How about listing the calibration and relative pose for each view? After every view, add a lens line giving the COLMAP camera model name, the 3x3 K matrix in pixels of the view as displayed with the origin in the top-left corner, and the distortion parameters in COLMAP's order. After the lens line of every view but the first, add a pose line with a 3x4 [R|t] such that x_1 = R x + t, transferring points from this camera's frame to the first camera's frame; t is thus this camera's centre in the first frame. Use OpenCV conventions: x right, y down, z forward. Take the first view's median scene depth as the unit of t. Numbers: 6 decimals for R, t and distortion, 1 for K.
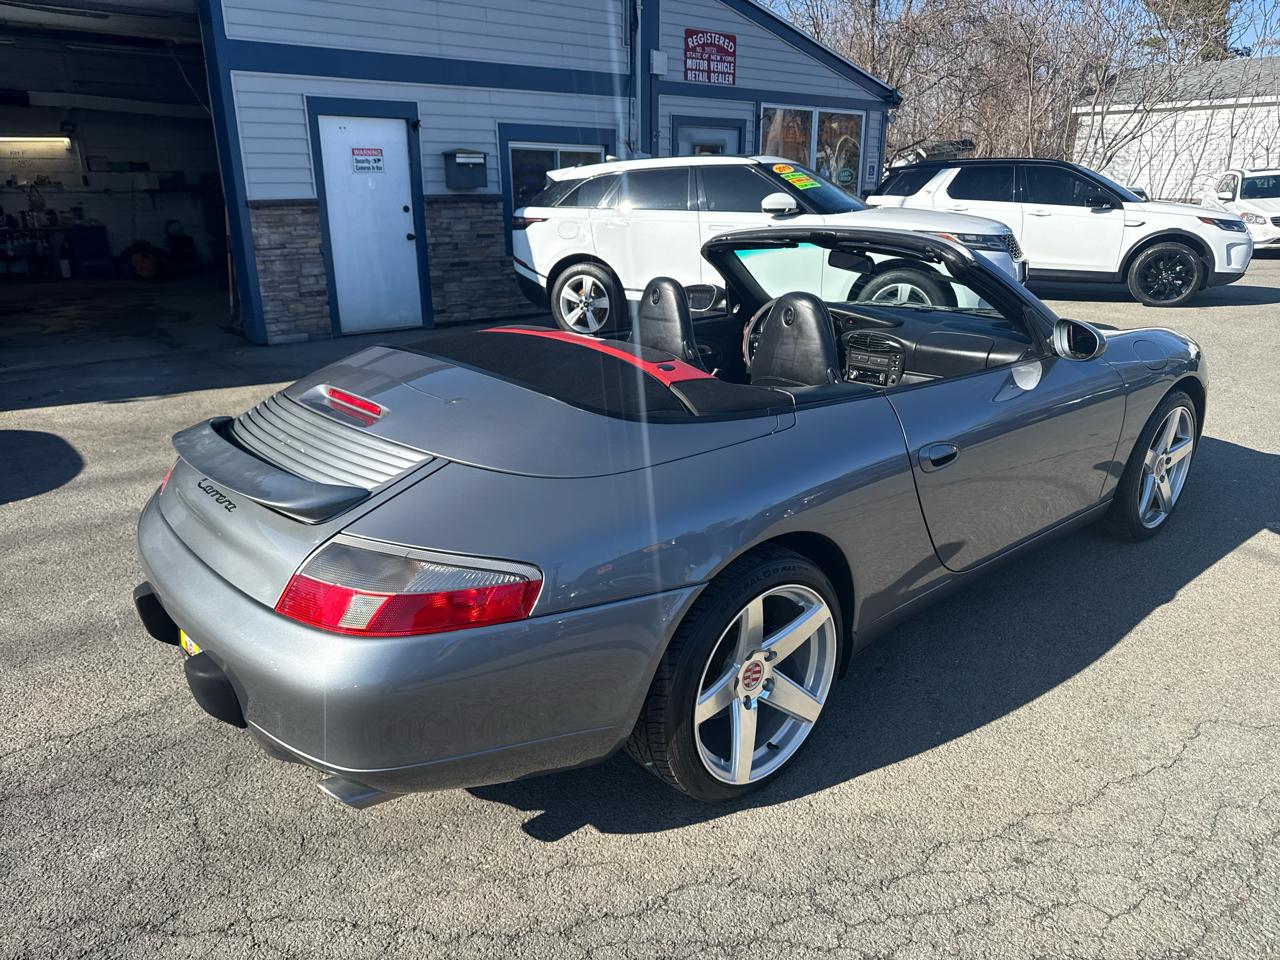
lens RADIAL K [[955.1, 0, 642.8], [0, 955.1, 504.2], [0, 0, 1]] dist [0.018718, -0.025914]
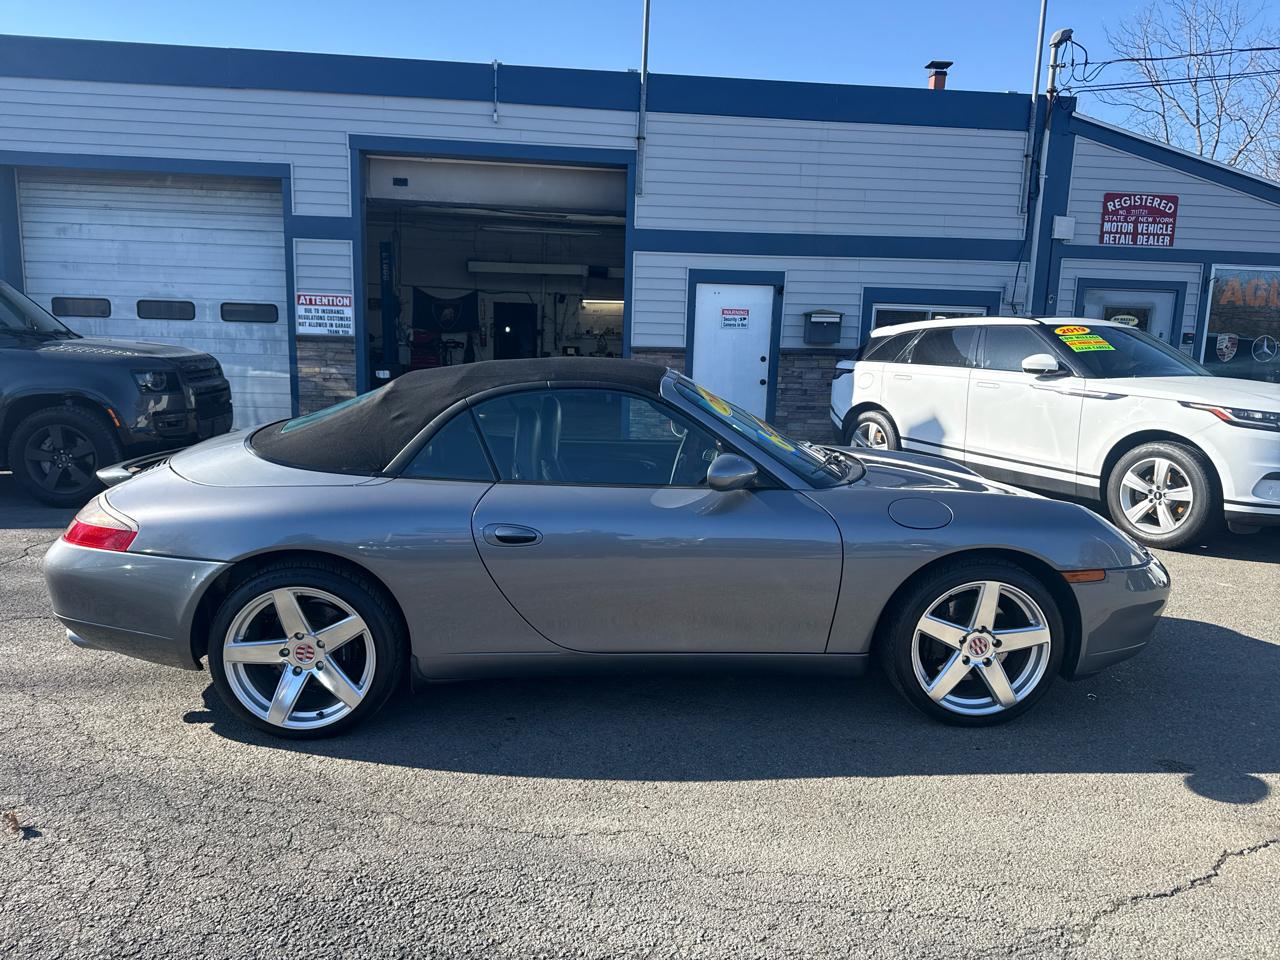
lens RADIAL K [[923.3, 0, 605.8], [0, 923.3, 507.7], [0, 0, 1]] dist [0.037464, -0.052846]
pose [[0.771366, 0.141027, -0.620569, 0.358226], [-0.231161, 0.970623, -0.066755, -0.012096], [0.592924, 0.194944, 0.781305, 0.039682]]
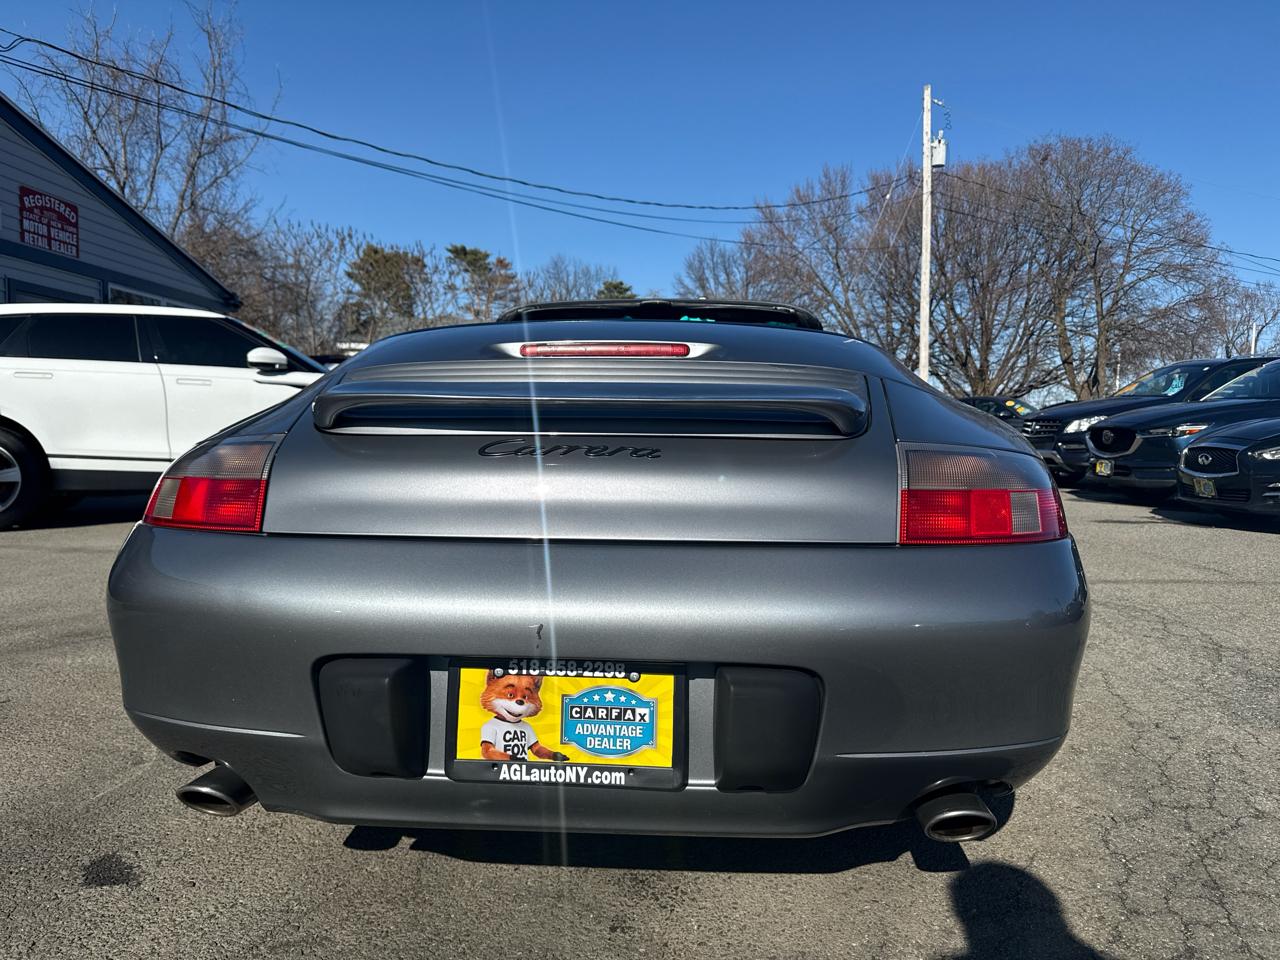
lens RADIAL K [[963.1, 0, 640.0], [0, 963.1, 480.0], [0, 0, 1]] dist [0.029314, -0.002012]
pose [[0.717805, -0.018864, 0.695988, -0.213548], [0.206812, 0.960291, -0.187268, 0.037925], [-0.664819, 0.278361, 0.693204, 0.136410]]
